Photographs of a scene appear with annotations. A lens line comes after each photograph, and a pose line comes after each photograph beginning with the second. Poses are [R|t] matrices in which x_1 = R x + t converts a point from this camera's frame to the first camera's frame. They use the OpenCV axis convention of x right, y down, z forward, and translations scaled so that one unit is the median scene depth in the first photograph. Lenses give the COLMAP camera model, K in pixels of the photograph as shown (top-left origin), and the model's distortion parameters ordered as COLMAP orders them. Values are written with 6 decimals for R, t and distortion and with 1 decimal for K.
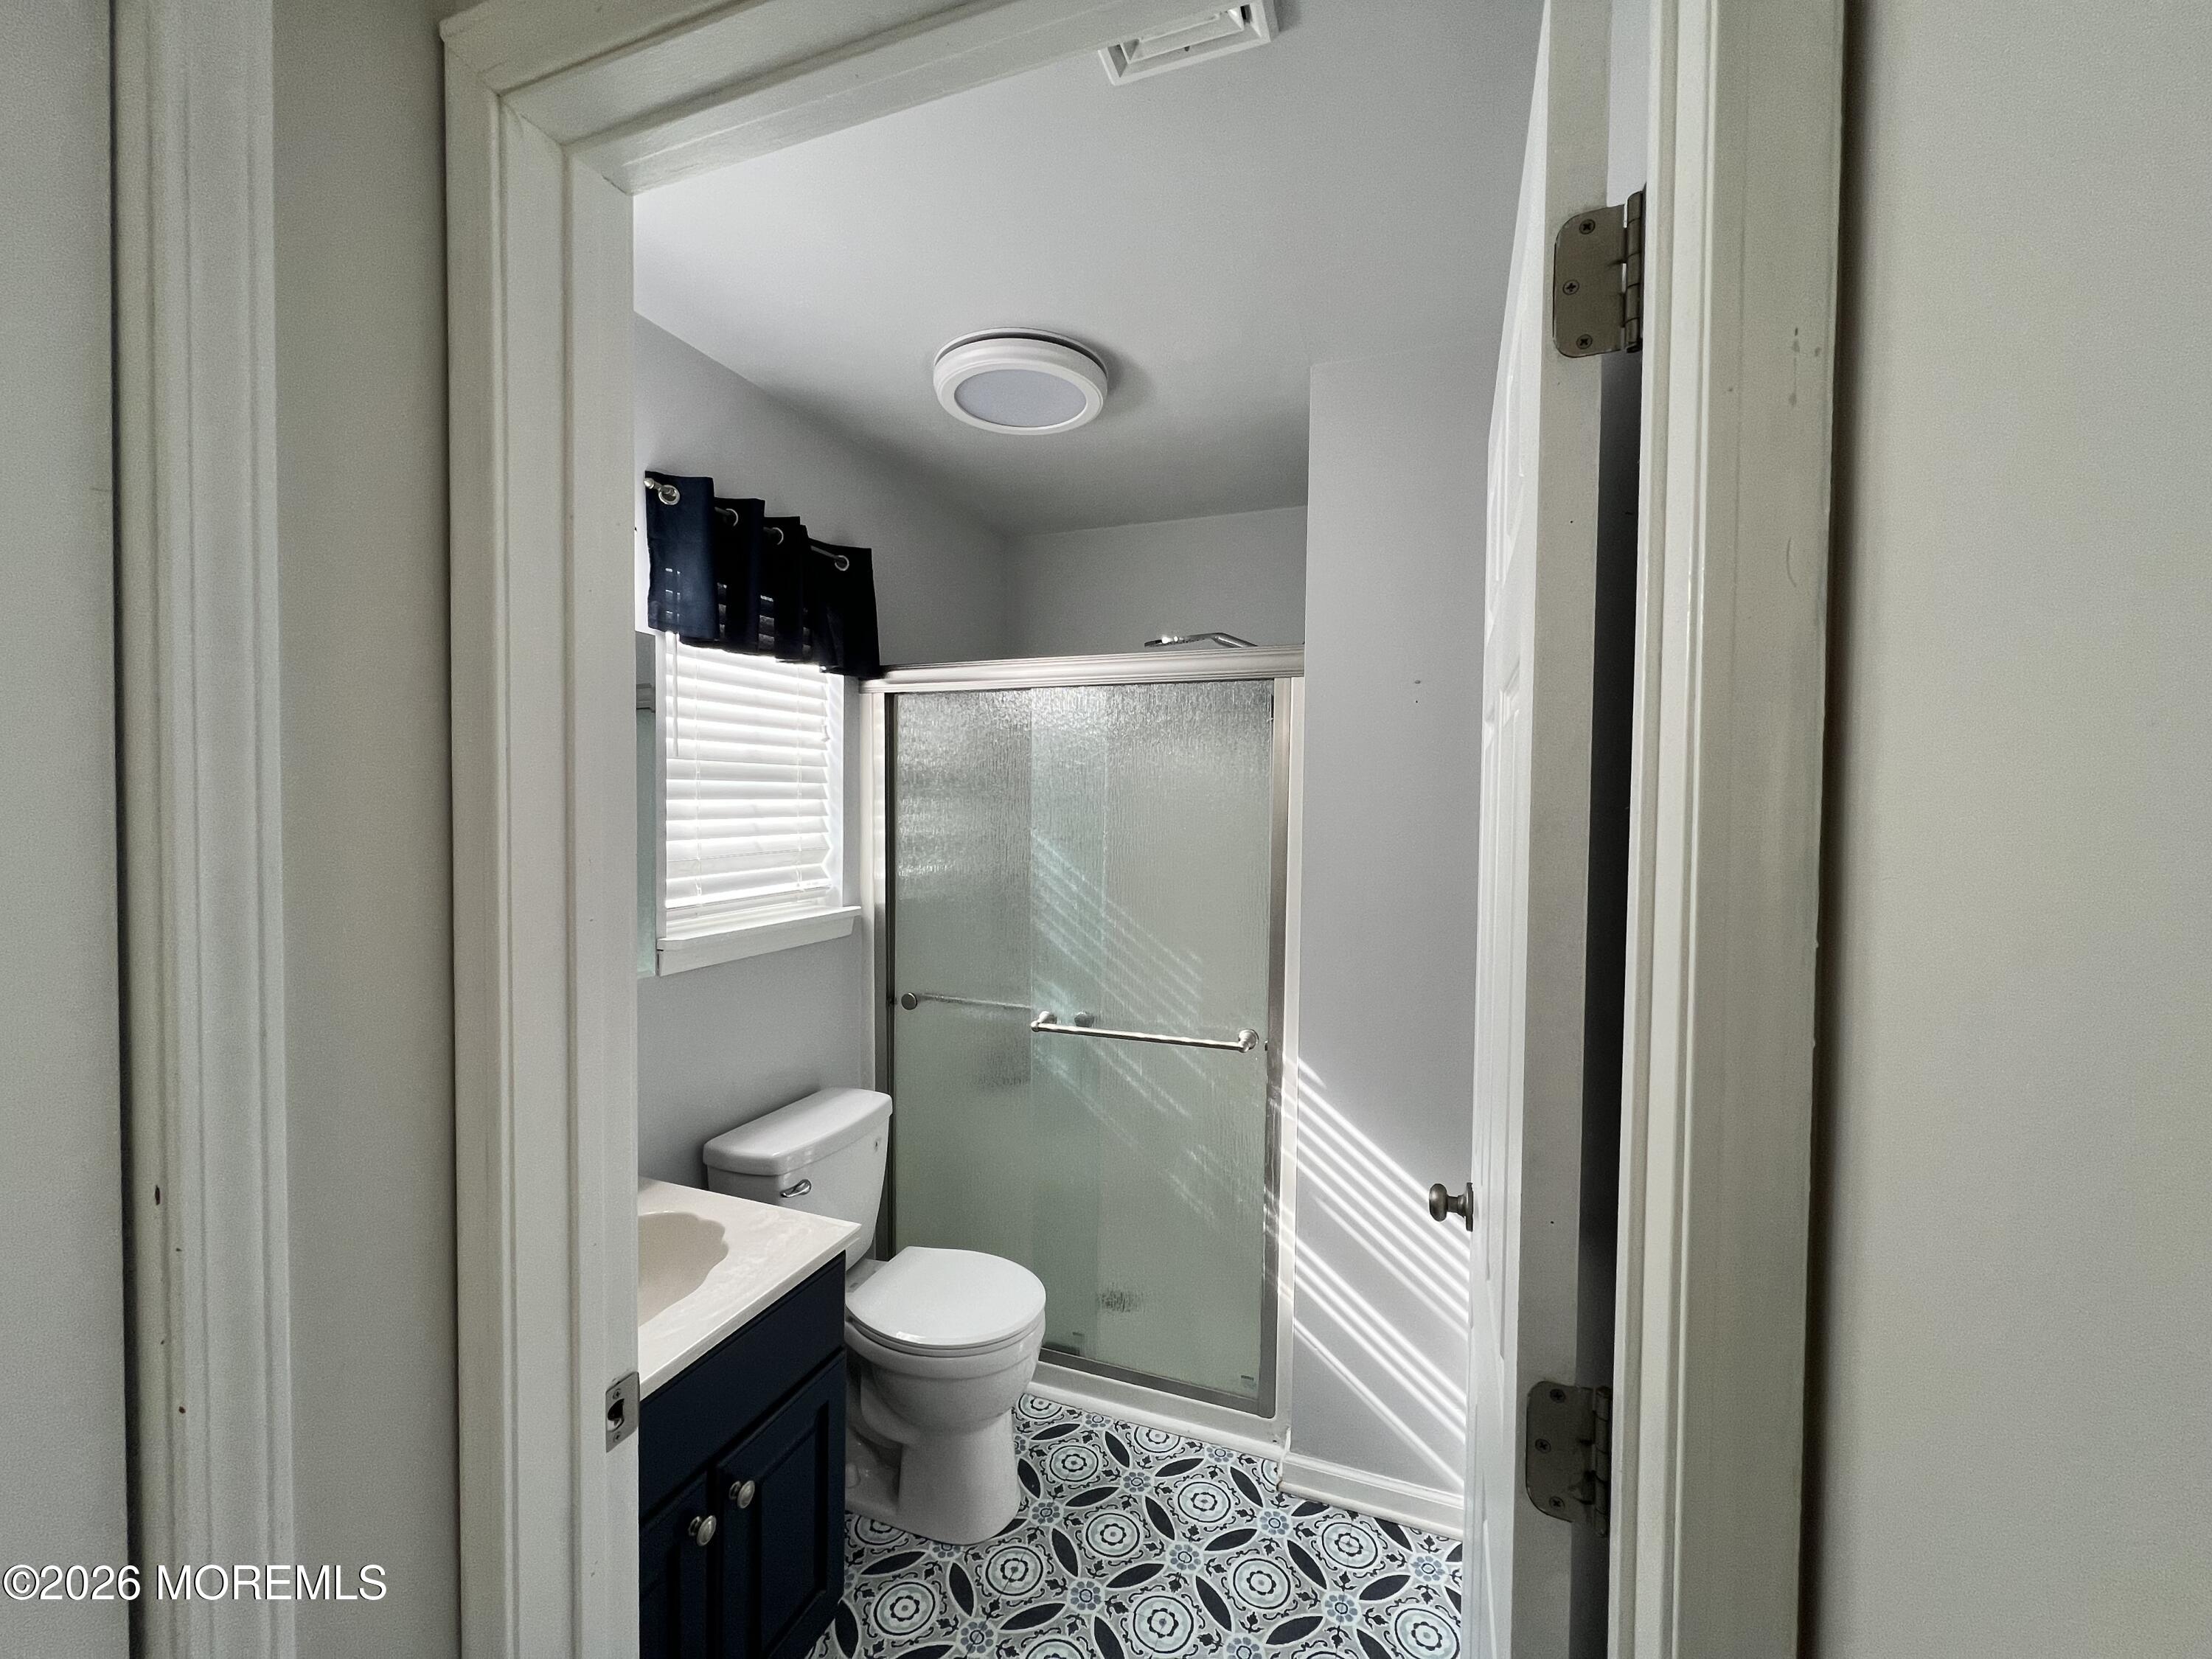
lens RADIAL K [[886.8, 0, 1104.1], [0, 886.8, 829.4], [0, 0, 1]] dist [-0.000925, 0.000398]
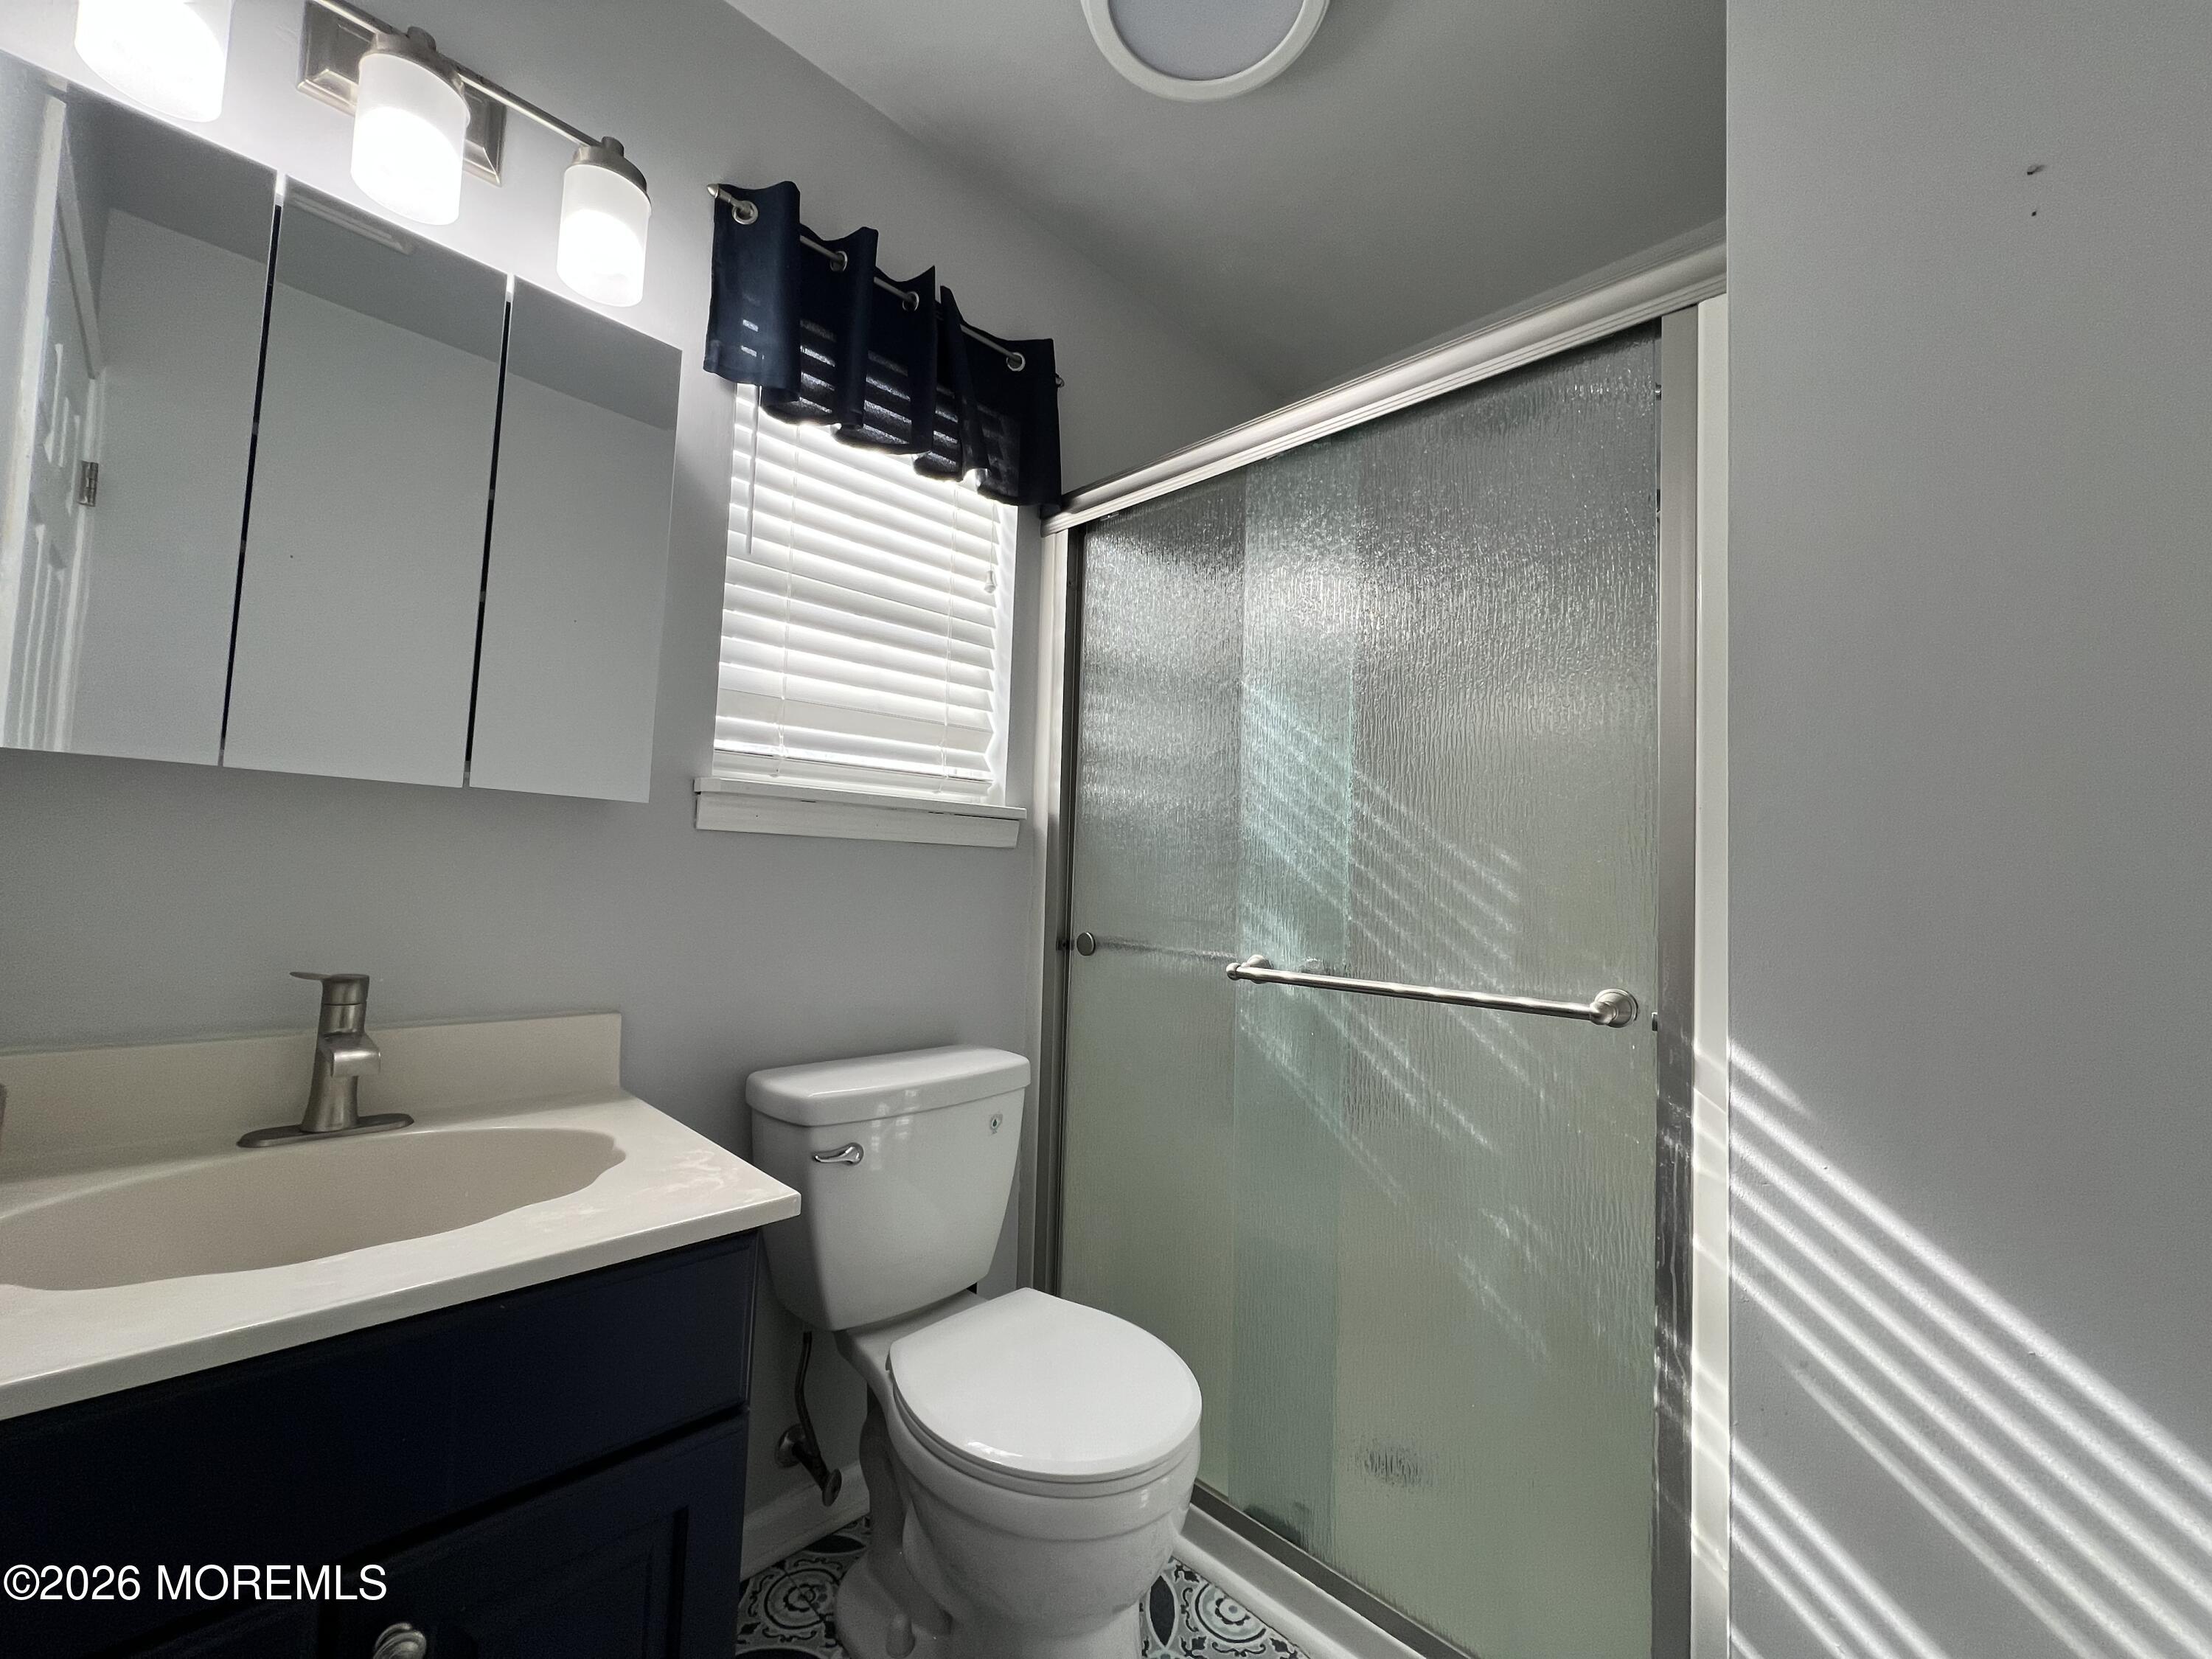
lens RADIAL K [[886.8, 0, 1104.1], [0, 886.8, 829.4], [0, 0, 1]] dist [-0.000925, 0.000398]
pose [[0.913302, 0.001586, -0.407280, 0.096260], [-0.037969, 0.995969, -0.081266, 0.176822], [0.405510, 0.089684, 0.909680, 0.381473]]
